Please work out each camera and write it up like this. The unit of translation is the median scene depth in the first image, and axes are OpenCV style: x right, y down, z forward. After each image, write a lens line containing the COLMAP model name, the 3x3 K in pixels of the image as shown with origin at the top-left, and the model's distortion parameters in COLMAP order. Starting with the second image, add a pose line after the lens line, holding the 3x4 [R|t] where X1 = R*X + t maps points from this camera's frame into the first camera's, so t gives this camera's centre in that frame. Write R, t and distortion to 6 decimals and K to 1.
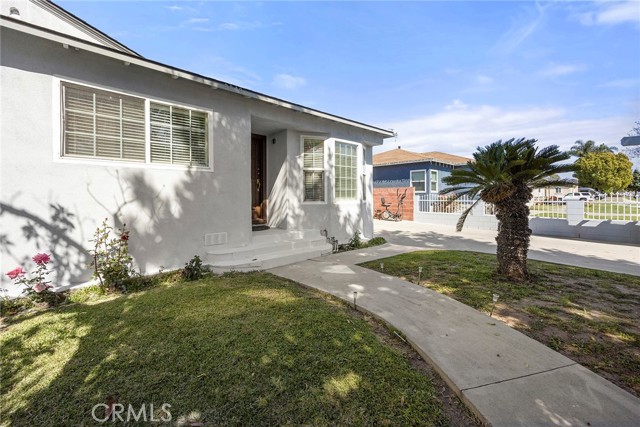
lens RADIAL K [[260.3, 0, 318.4], [0, 260.3, 196.7], [0, 0, 1]] dist [-0.000728, -0.000057]
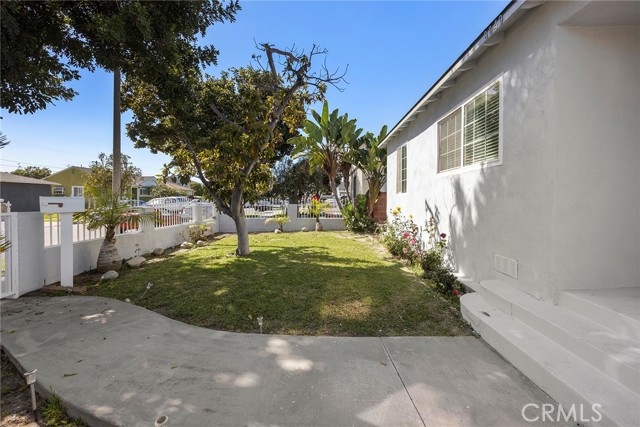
lens RADIAL K [[252.2, 0, 319.8], [0, 252.2, 201.0], [0, 0, 1]] dist [-0.002234, -0.000301]
pose [[-0.660758, 0.001447, -0.750598, 0.457015], [-0.004783, 0.999970, 0.006138, -0.002092], [0.750584, 0.007646, -0.660731, 1.240583]]
